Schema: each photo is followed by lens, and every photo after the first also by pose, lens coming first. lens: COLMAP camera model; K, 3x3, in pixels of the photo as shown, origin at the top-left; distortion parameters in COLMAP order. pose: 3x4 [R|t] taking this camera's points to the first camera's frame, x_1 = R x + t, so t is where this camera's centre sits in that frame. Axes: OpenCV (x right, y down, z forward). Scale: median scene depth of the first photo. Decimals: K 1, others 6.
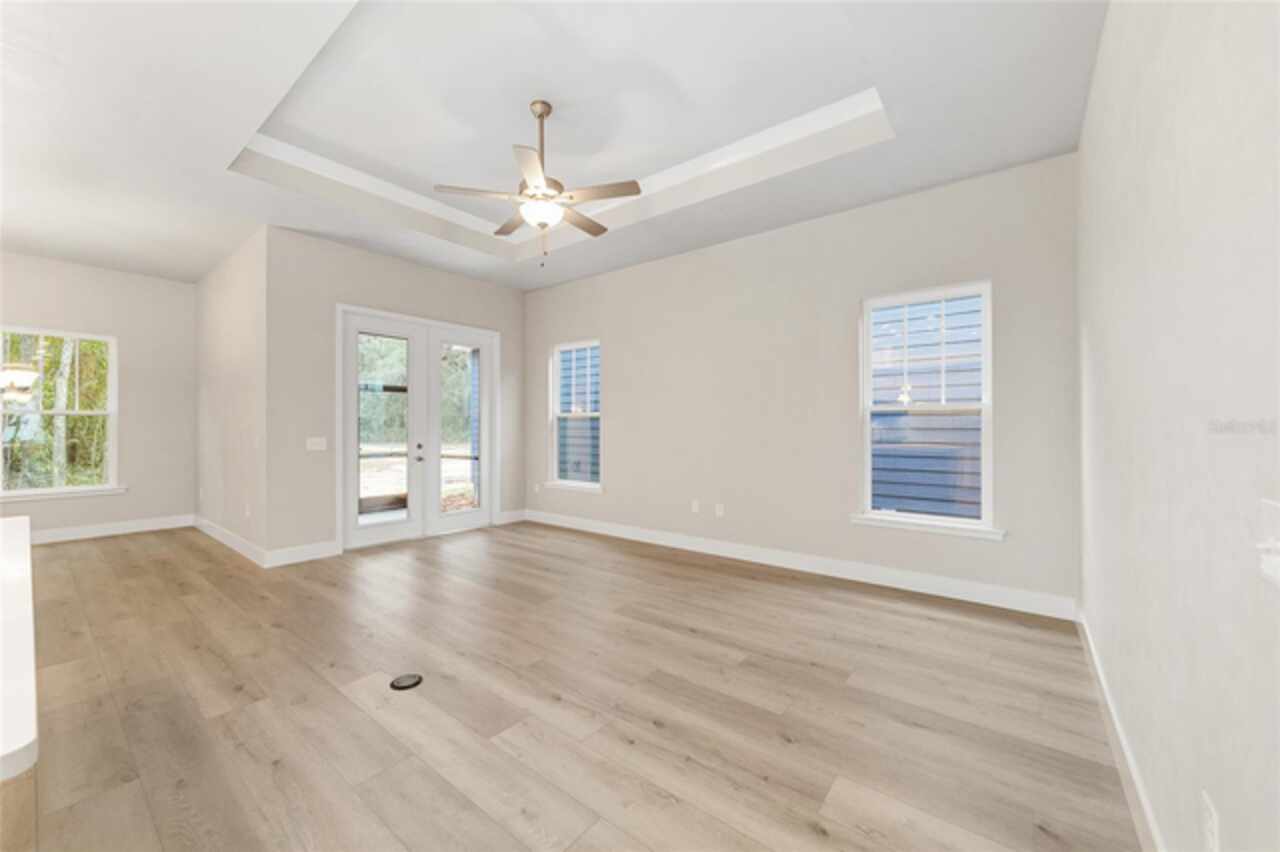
lens RADIAL K [[489.8, 0, 631.0], [0, 489.8, 420.6], [0, 0, 1]] dist [-0.008142, 0.003870]
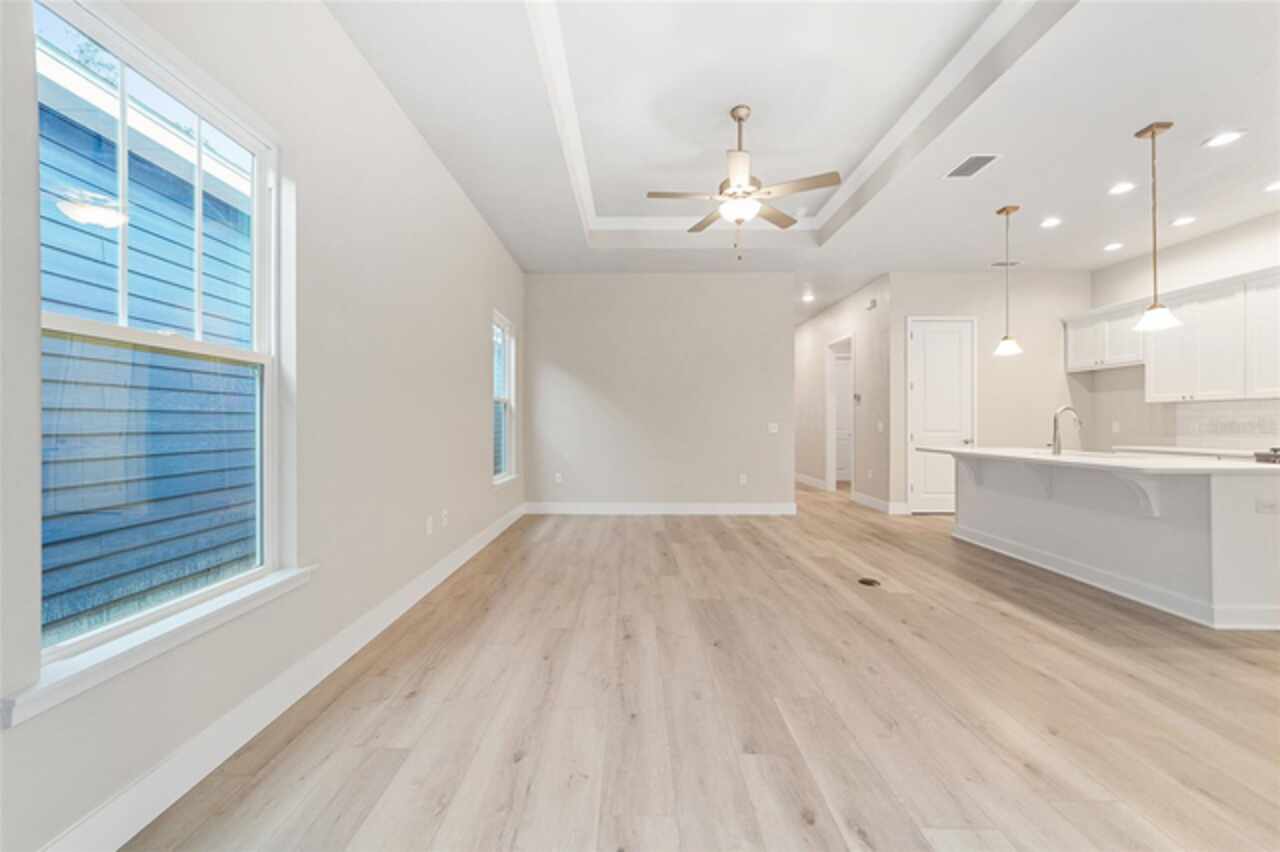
lens RADIAL K [[489.8, 0, 632.7], [0, 489.8, 422.7], [0, 0, 1]] dist [-0.008142, 0.003870]
pose [[-0.624839, 0.001093, 0.780753, -1.032742], [-0.006239, 0.999960, -0.006393, 0.062392], [-0.780729, -0.008866, -0.624807, 2.199159]]
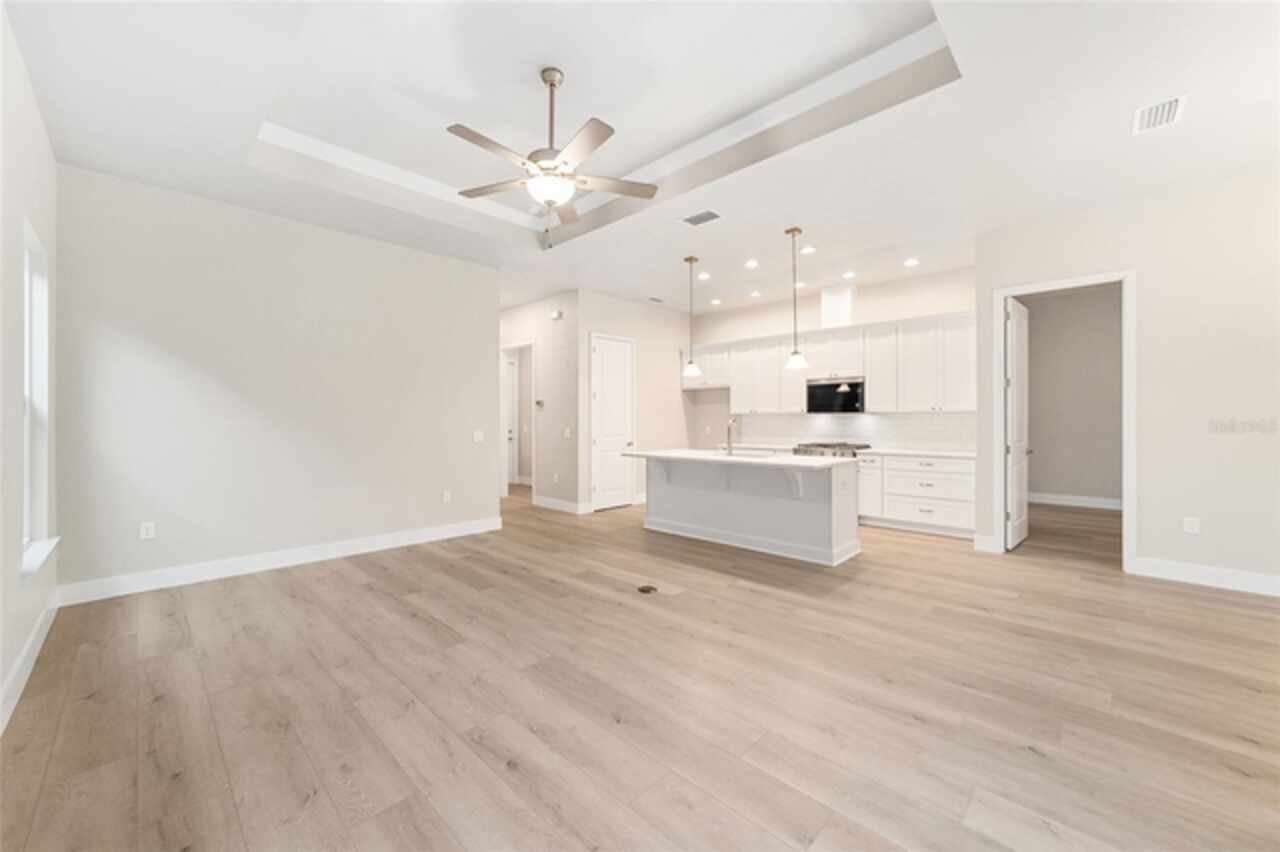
lens RADIAL K [[489.8, 0, 629.4], [0, 489.8, 417.1], [0, 0, 1]] dist [-0.008142, 0.003870]
pose [[-0.995216, 0.002960, 0.097659, -0.492887], [0.001363, 0.999864, -0.016418, 0.021573], [-0.097694, -0.016207, -0.995084, 2.247274]]
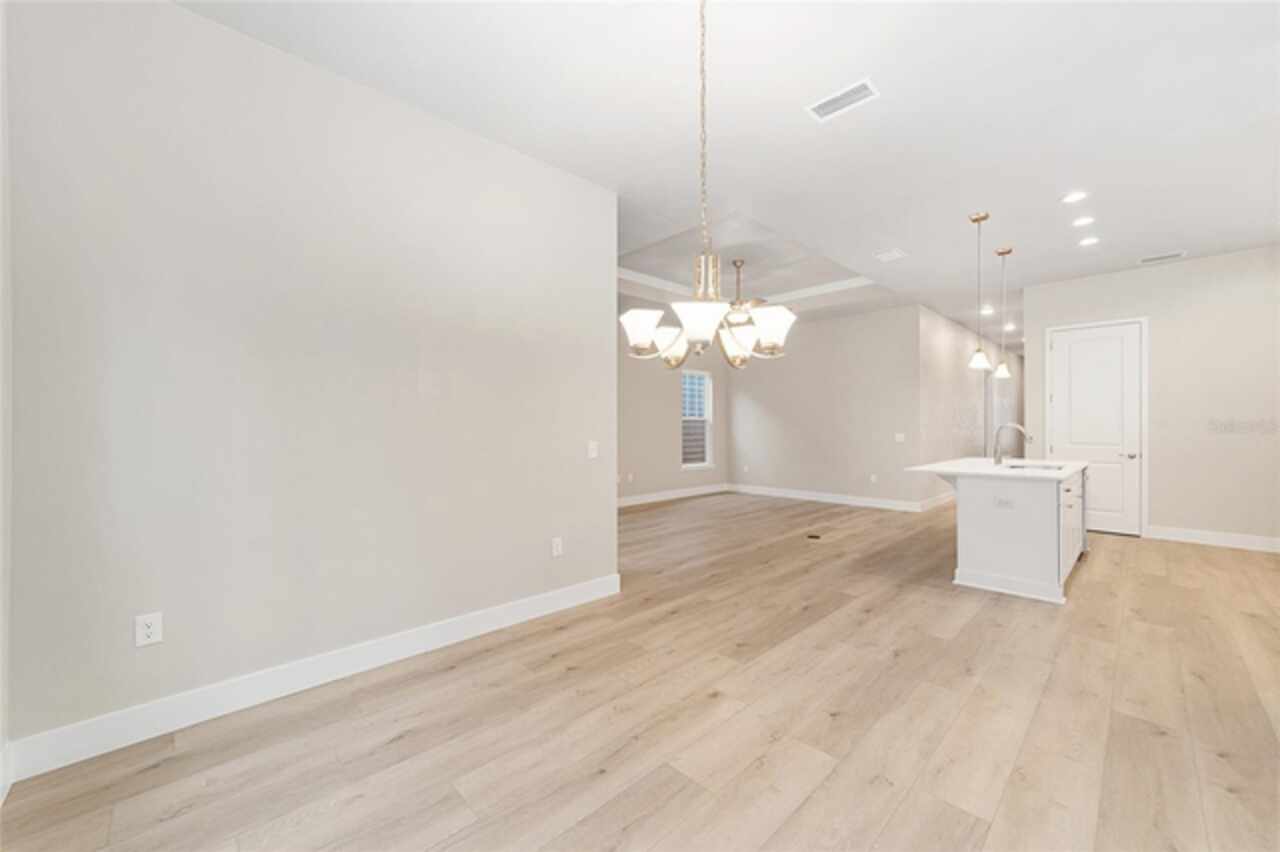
lens RADIAL K [[489.8, 0, 628.5], [0, 489.8, 426.3], [0, 0, 1]] dist [-0.008142, 0.003870]
pose [[0.136513, 0.000269, 0.990638, -2.562312], [-0.006017, 0.999982, 0.000558, 0.012422], [-0.990620, -0.006036, 0.136512, 1.387354]]
